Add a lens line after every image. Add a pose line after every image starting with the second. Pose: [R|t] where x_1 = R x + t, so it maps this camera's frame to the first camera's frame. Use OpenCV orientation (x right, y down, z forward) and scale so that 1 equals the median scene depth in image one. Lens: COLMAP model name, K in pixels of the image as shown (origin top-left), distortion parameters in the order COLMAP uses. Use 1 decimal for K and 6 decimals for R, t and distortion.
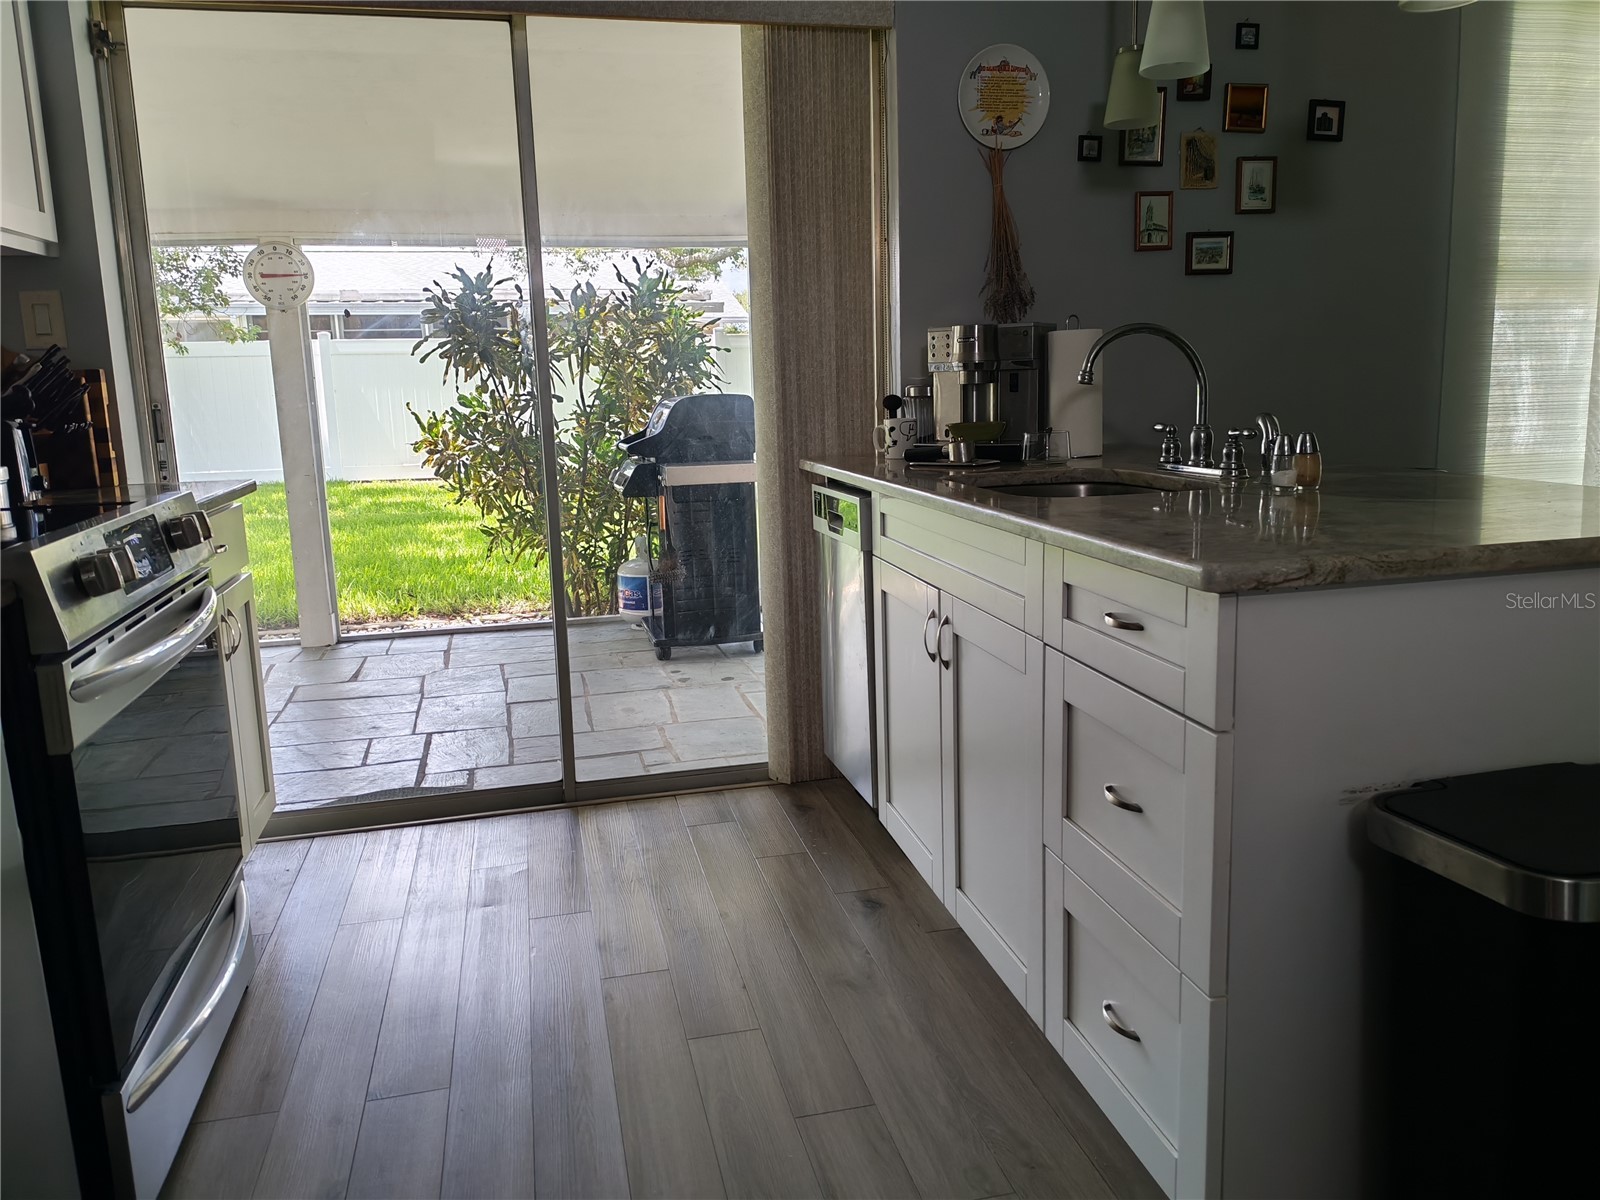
lens RADIAL K [[1208.8, 0, 819.5], [0, 1208.8, 575.1], [0, 0, 1]] dist [0.092002, -0.117027]
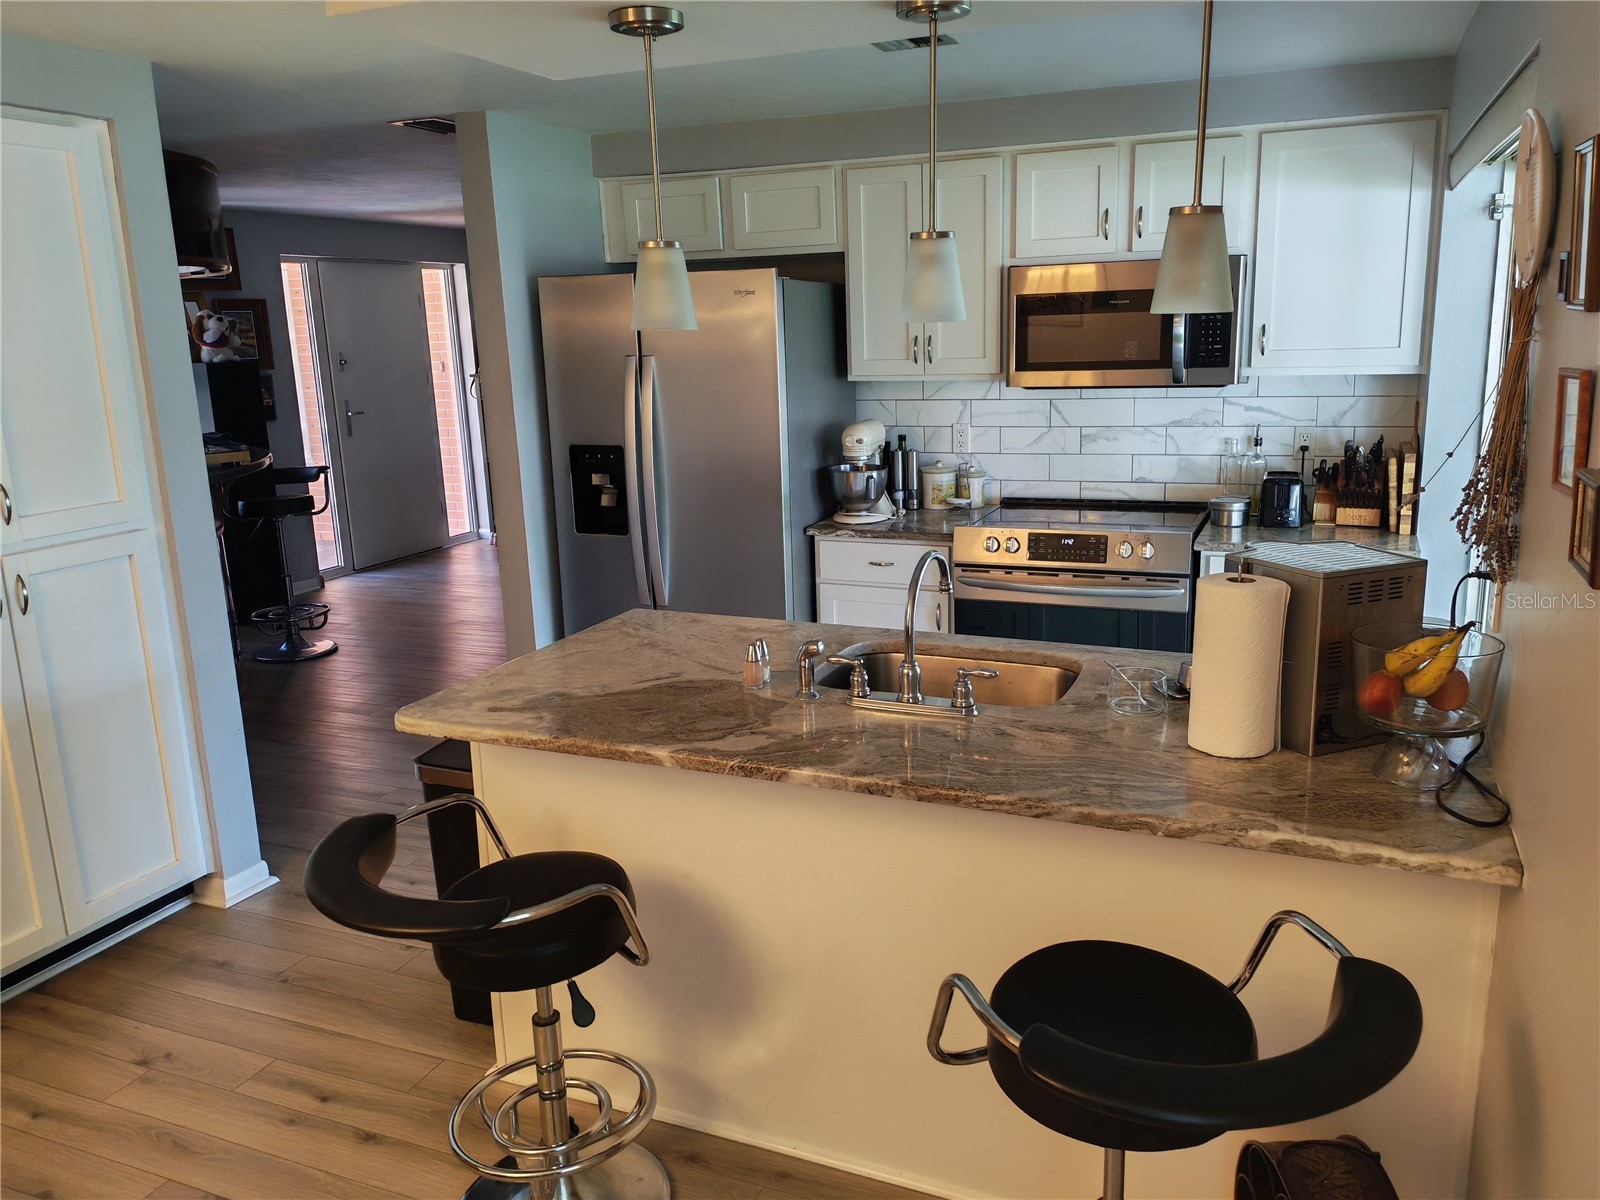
lens RADIAL K [[1208.8, 0, 817.0], [0, 1208.8, 586.6], [0, 0, 1]] dist [0.092002, -0.117027]
pose [[-0.593651, 0.221165, -0.773734, 0.637343], [-0.087142, 0.938170, 0.335028, -0.290339], [0.799990, 0.266315, -0.537673, 0.828478]]
